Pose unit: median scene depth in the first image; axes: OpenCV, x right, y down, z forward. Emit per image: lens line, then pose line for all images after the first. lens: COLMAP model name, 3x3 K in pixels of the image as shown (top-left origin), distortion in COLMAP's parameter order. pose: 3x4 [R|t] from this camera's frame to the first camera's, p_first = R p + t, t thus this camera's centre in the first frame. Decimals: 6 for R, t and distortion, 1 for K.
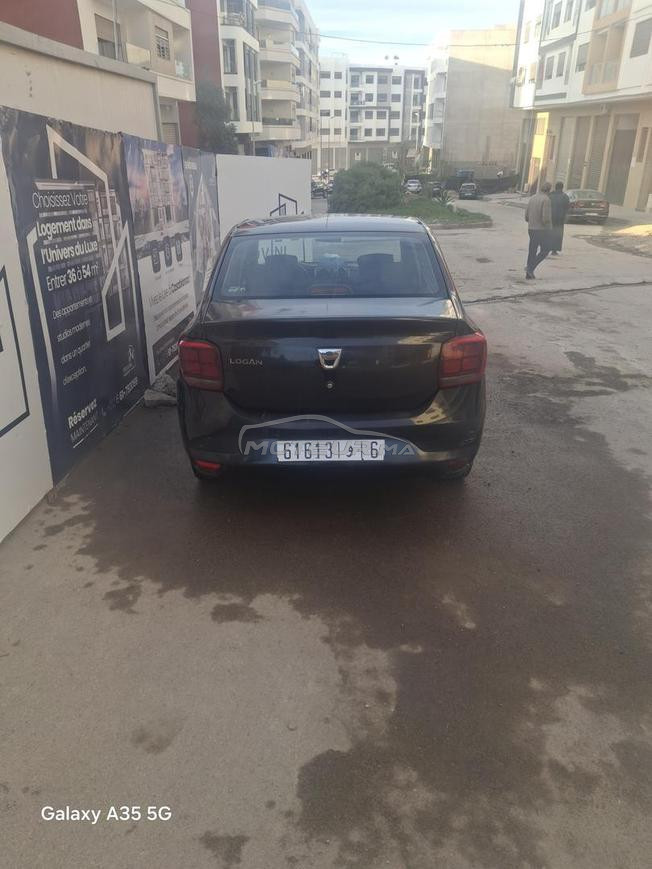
lens RADIAL K [[639.5, 0, 313.6], [0, 639.5, 432.6], [0, 0, 1]] dist [0.076420, -0.124373]
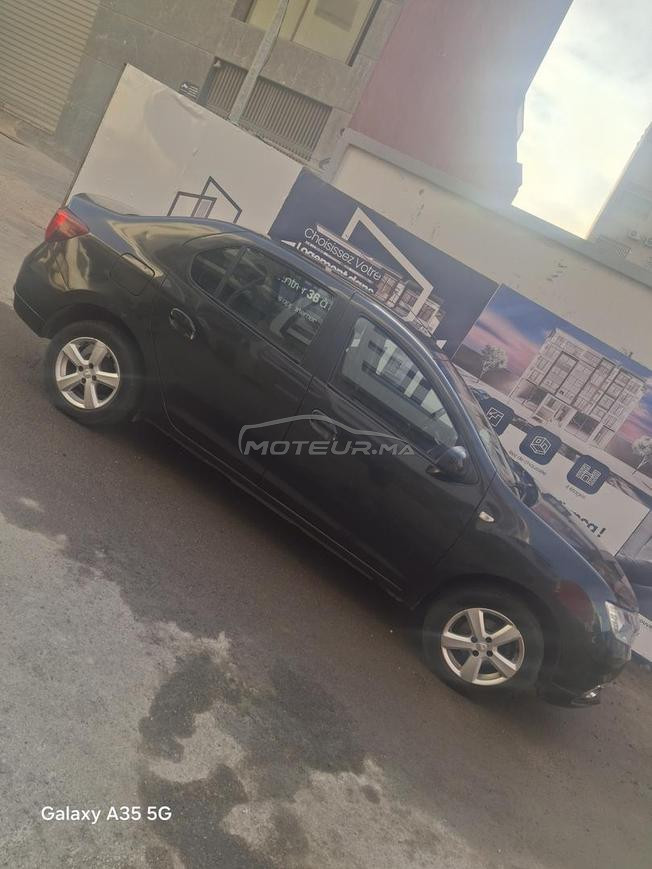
lens RADIAL K [[639.5, 0, 313.6], [0, 639.5, 432.6], [0, 0, 1]] dist [0.076420, -0.124373]
pose [[-0.240038, 0.158297, -0.957770, 0.116590], [-0.762603, 0.579741, 0.286942, -0.052472], [0.600681, 0.799276, -0.018442, 0.139296]]
